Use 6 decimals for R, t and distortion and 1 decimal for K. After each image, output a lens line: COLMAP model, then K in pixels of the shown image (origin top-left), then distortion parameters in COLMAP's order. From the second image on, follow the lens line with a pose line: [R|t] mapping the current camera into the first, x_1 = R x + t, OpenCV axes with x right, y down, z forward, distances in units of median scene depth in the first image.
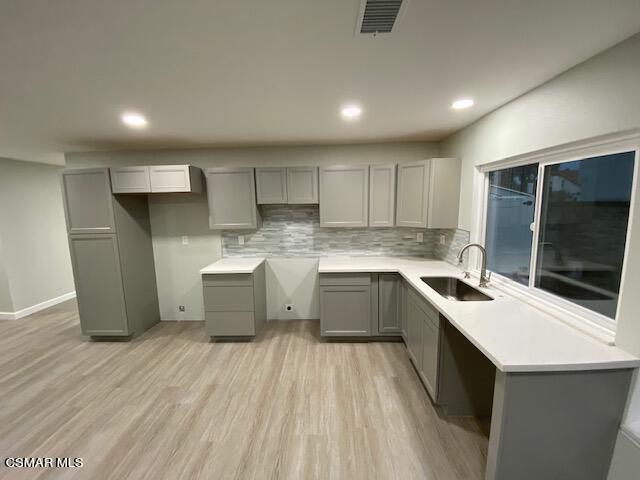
lens RADIAL K [[260.8, 0, 317.1], [0, 260.8, 237.1], [0, 0, 1]] dist [0.020832, -0.021409]
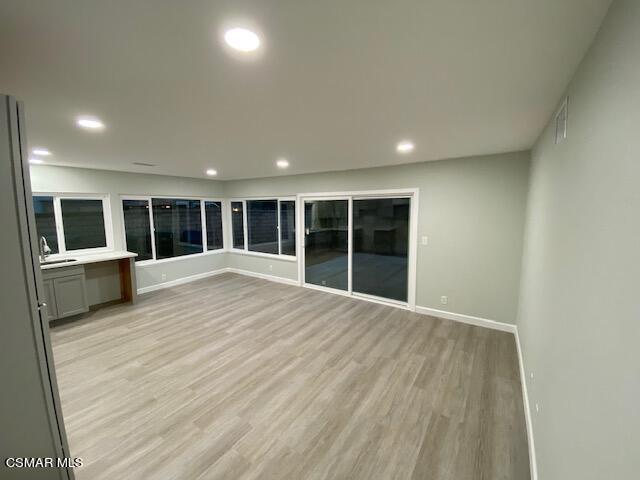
lens RADIAL K [[260.8, 0, 317.1], [0, 260.8, 237.1], [0, 0, 1]] dist [0.020832, -0.021409]
pose [[-0.844150, -0.030009, 0.535267, -1.370862], [0.099422, 0.972350, 0.211307, -0.118098], [-0.526808, 0.231592, -0.817826, 1.029900]]
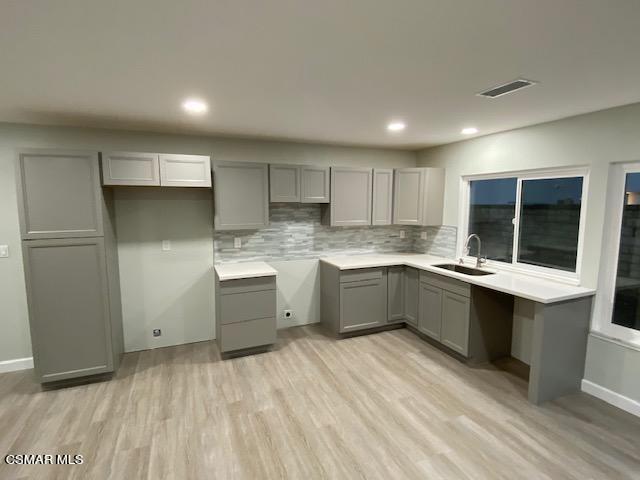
lens RADIAL K [[324.7, 0, 315.6], [0, 324.7, 236.3], [0, 0, 1]] dist [0.037591, -0.040892]
pose [[0.910540, -0.024806, 0.412676, -0.576774], [0.037171, 0.999068, -0.021961, 0.027398], [-0.411746, 0.035336, 0.910613, -0.125667]]
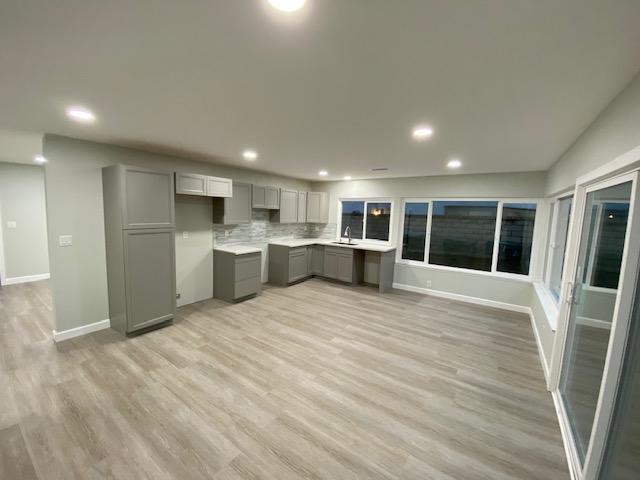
lens RADIAL K [[260.8, 0, 317.1], [0, 260.8, 237.1], [0, 0, 1]] dist [0.020832, -0.021409]
pose [[0.541368, -0.047052, 0.839468, -1.356851], [0.066114, 0.997724, 0.013285, 0.052279], [-0.838182, 0.048309, 0.543246, -0.159039]]
